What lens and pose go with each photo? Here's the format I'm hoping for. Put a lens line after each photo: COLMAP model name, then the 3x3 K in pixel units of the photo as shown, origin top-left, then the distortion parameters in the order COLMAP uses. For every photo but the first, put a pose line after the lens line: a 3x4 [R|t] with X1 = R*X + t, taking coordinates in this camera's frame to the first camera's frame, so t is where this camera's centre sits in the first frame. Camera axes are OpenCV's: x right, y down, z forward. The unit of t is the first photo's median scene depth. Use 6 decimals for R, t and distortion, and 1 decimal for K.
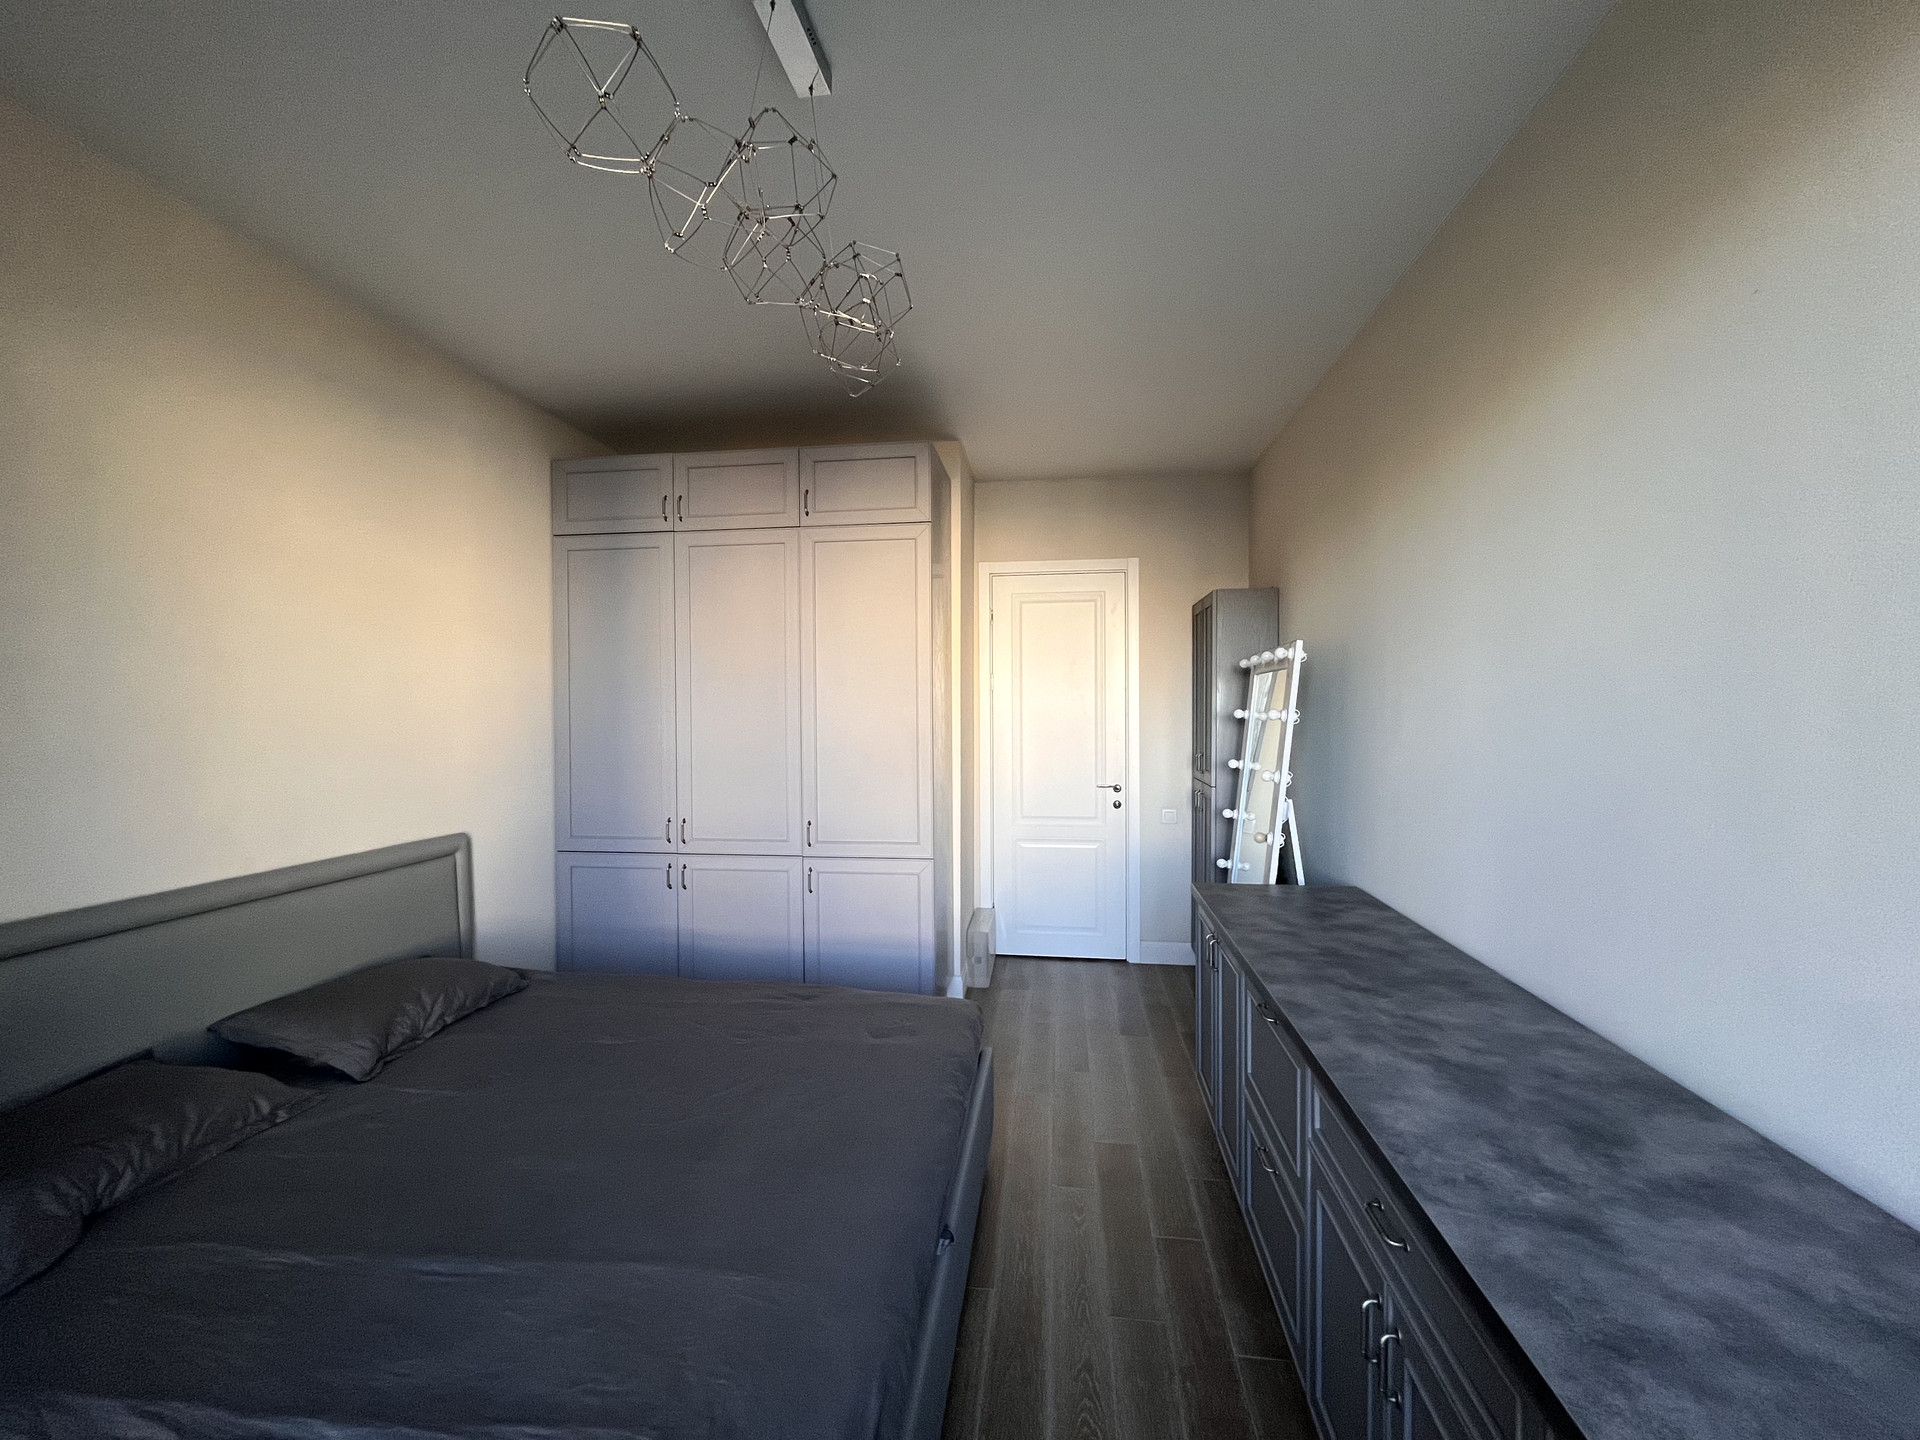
lens RADIAL K [[769.7, 0, 957.3], [0, 769.7, 722.4], [0, 0, 1]] dist [-0.002402, -0.000224]
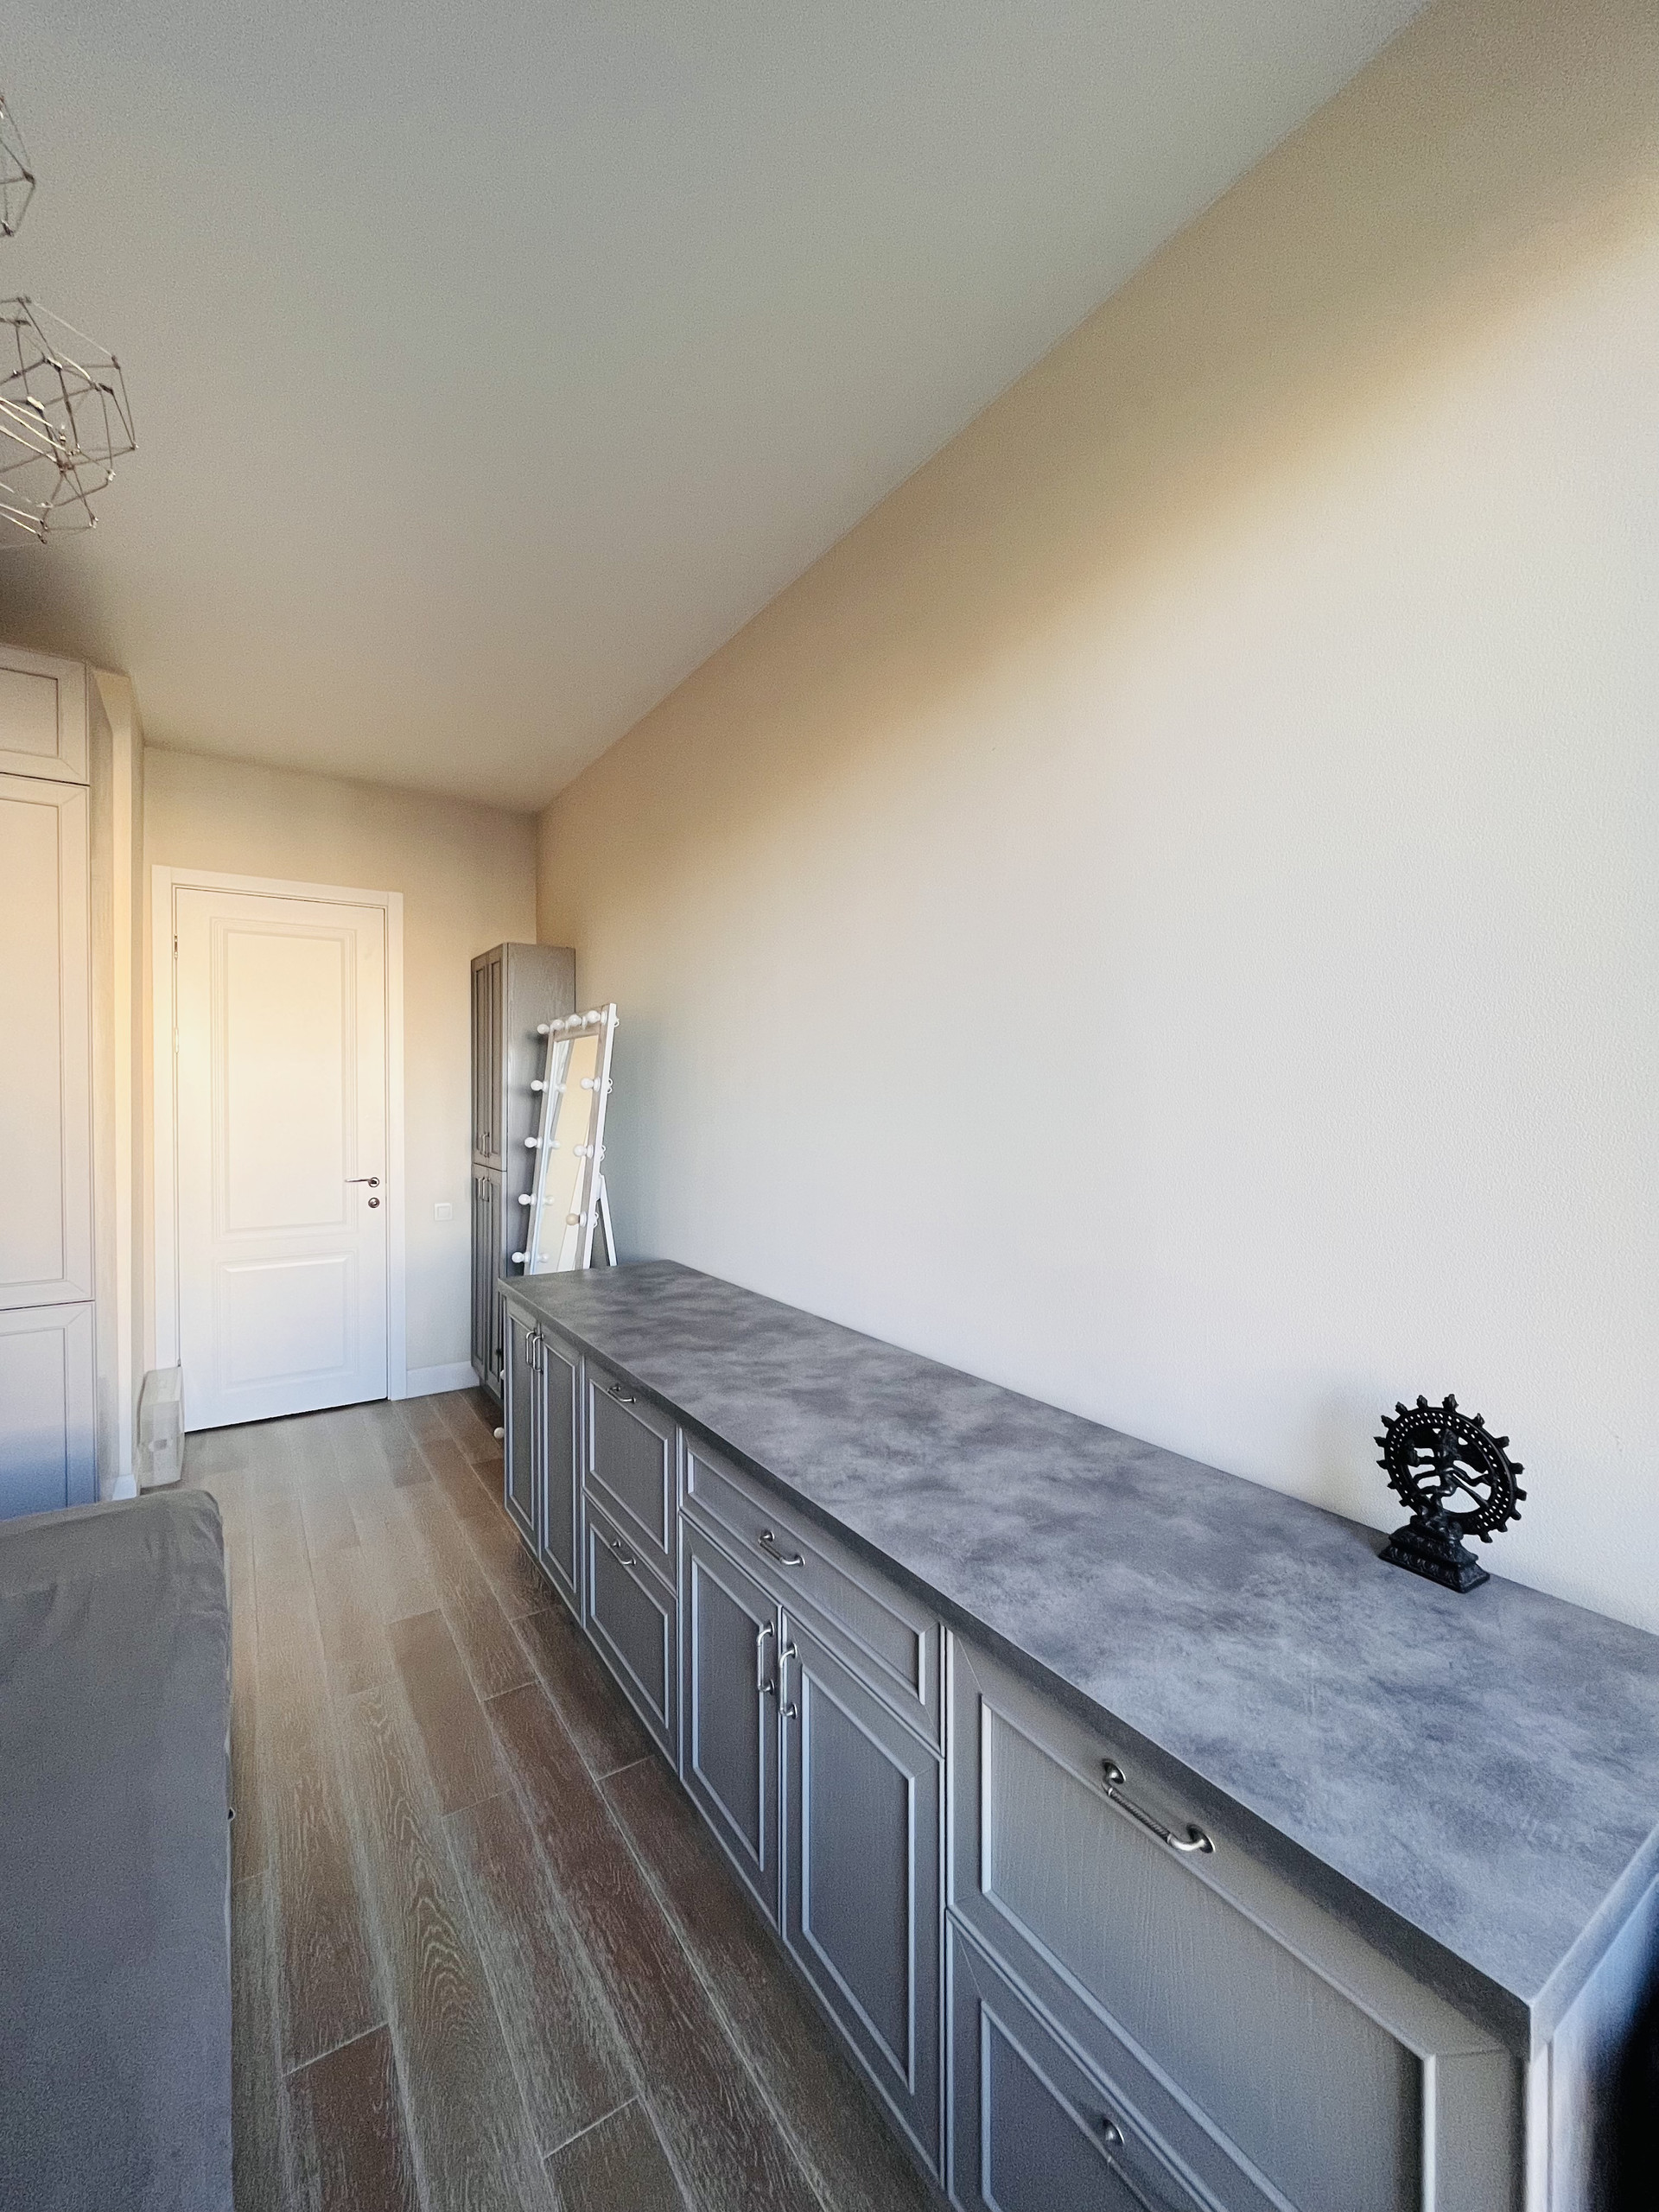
lens RADIAL K [[886.8, 0, 828.4], [0, 886.8, 1106.0], [0, 0, 1]] dist [-0.002402, -0.000224]
pose [[0.747834, -0.004864, 0.663868, -0.084573], [0.008317, 0.999963, -0.002042, 0.025150], [-0.663834, 0.007048, 0.747847, 0.024644]]
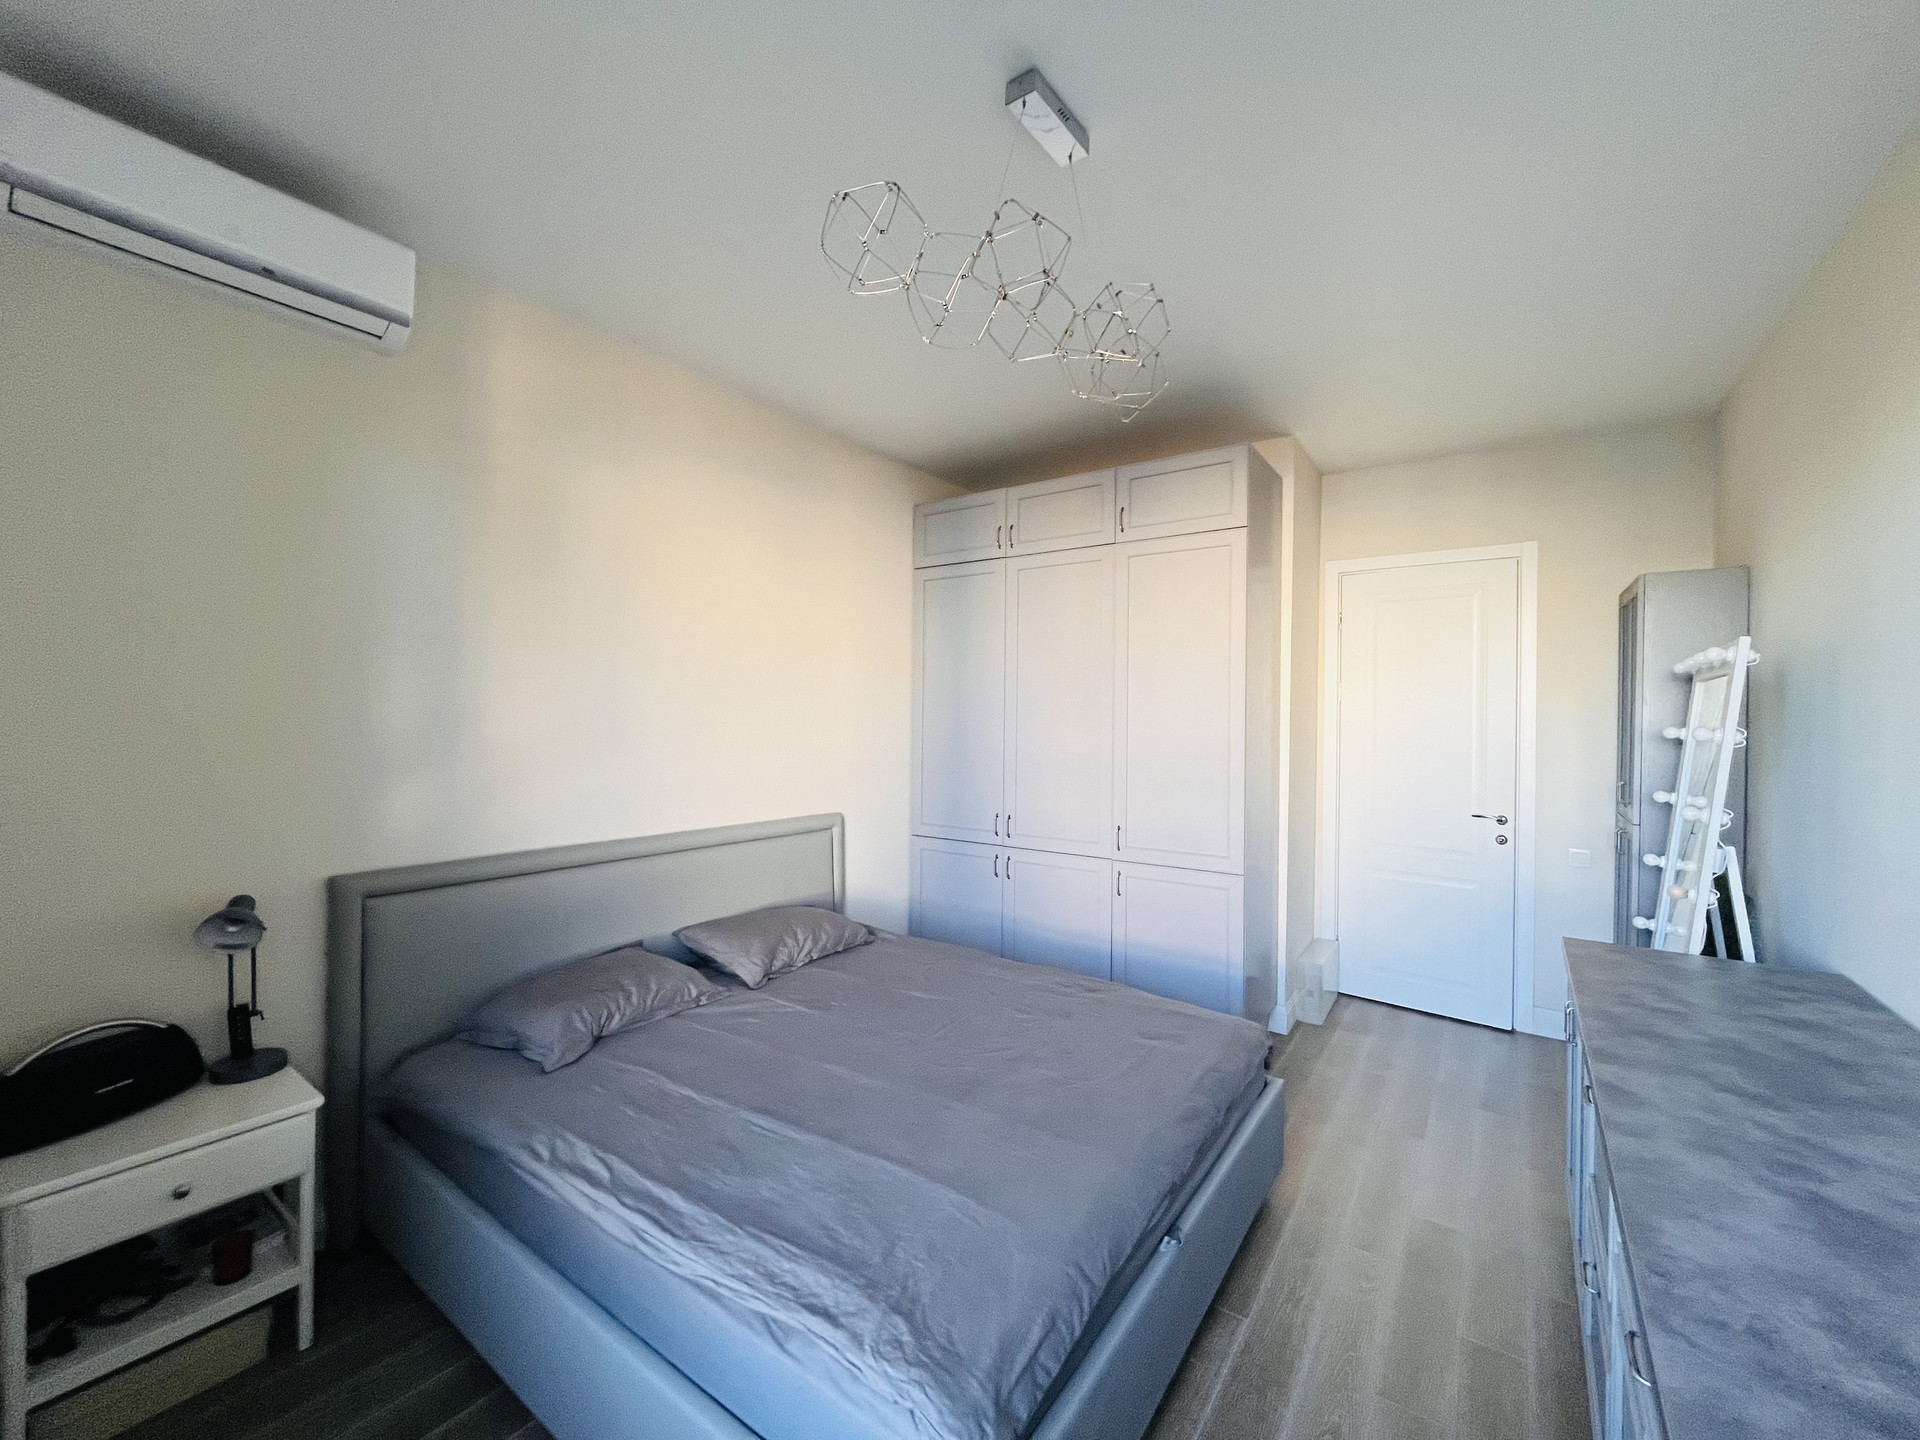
lens RADIAL K [[769.7, 0, 956.1], [0, 769.7, 724.6], [0, 0, 1]] dist [-0.002402, -0.000224]
pose [[0.885657, 0.018938, -0.463954, 0.124402], [-0.023178, 0.999725, -0.003438, 0.000539], [0.463761, 0.013798, 0.885853, -0.029157]]
